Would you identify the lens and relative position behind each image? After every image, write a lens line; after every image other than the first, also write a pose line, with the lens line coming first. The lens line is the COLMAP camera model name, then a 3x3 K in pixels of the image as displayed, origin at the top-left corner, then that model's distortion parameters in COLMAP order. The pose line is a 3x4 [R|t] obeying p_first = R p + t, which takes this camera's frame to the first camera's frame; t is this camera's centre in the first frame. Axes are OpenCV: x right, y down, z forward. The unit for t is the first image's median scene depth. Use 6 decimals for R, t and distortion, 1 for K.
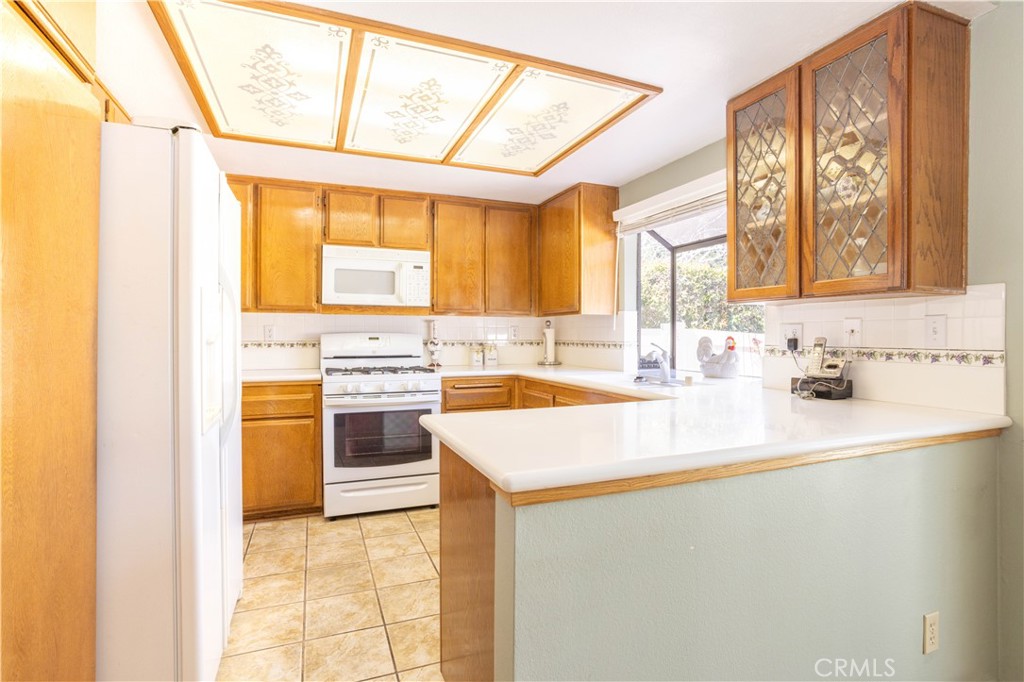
lens RADIAL K [[506.1, 0, 512.9], [0, 506.1, 339.9], [0, 0, 1]] dist [-0.017504, 0.006239]
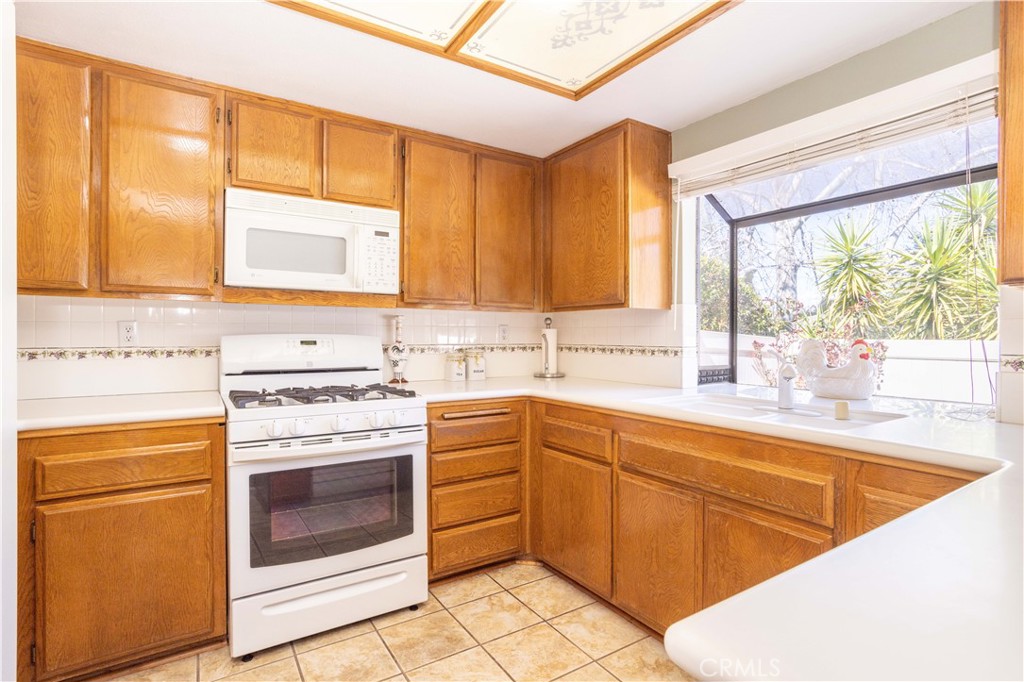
lens RADIAL K [[506.1, 0, 512.0], [0, 506.1, 337.9], [0, 0, 1]] dist [-0.017504, 0.006239]
pose [[0.983079, 0.000061, 0.183181, -0.147495], [0.001178, 0.999977, -0.006653, -0.004494], [-0.183178, 0.006756, 0.983057, 0.339900]]
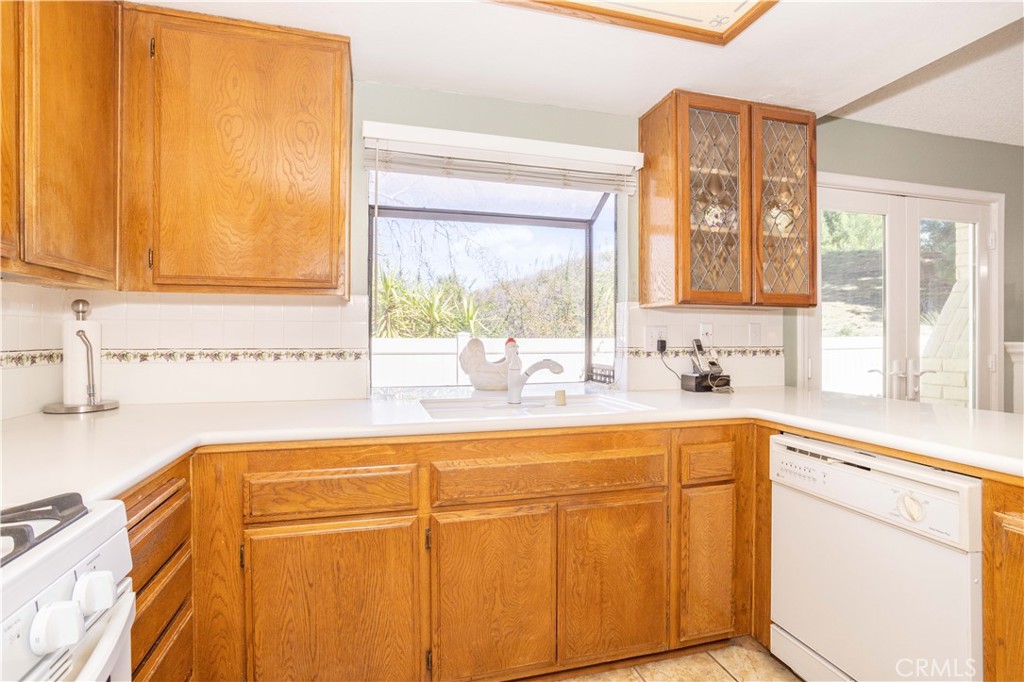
lens RADIAL K [[506.1, 0, 511.8], [0, 506.1, 338.6], [0, 0, 1]] dist [-0.017504, 0.006239]
pose [[0.120914, -0.006788, 0.992640, -0.342880], [0.007324, 0.999956, 0.005946, -0.009436], [-0.992636, 0.006551, 0.120958, 0.760735]]
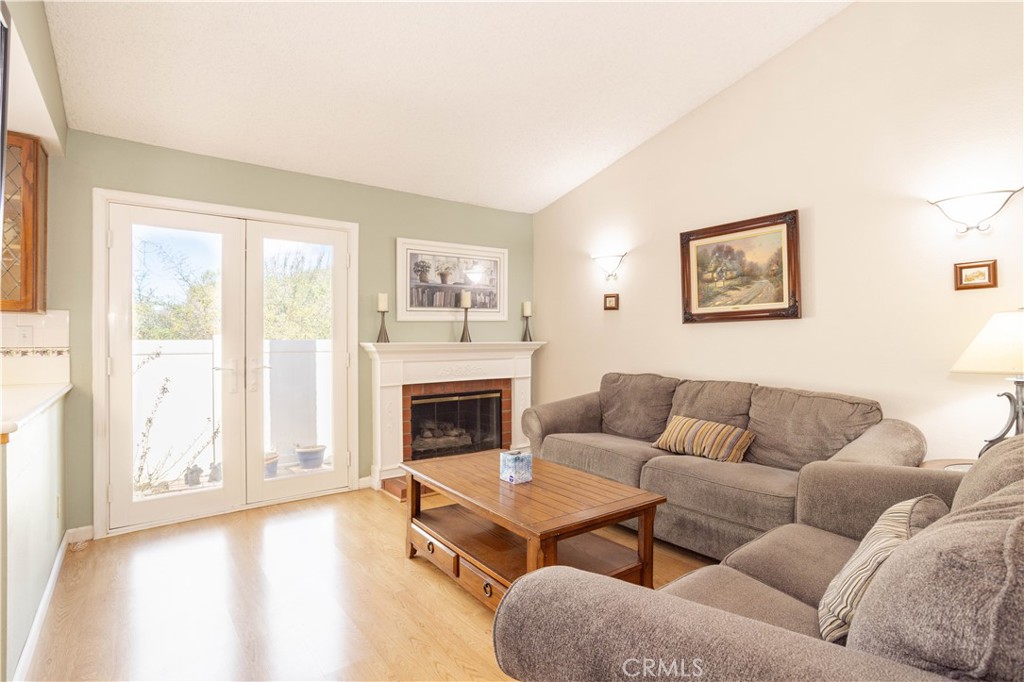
lens RADIAL K [[506.1, 0, 512.6], [0, 506.1, 335.7], [0, 0, 1]] dist [-0.017504, 0.006239]
pose [[-0.236164, -0.008997, 0.971672, -0.521085], [0.002251, 0.999949, 0.009806, -0.015392], [-0.971711, 0.004503, -0.236132, -0.057675]]
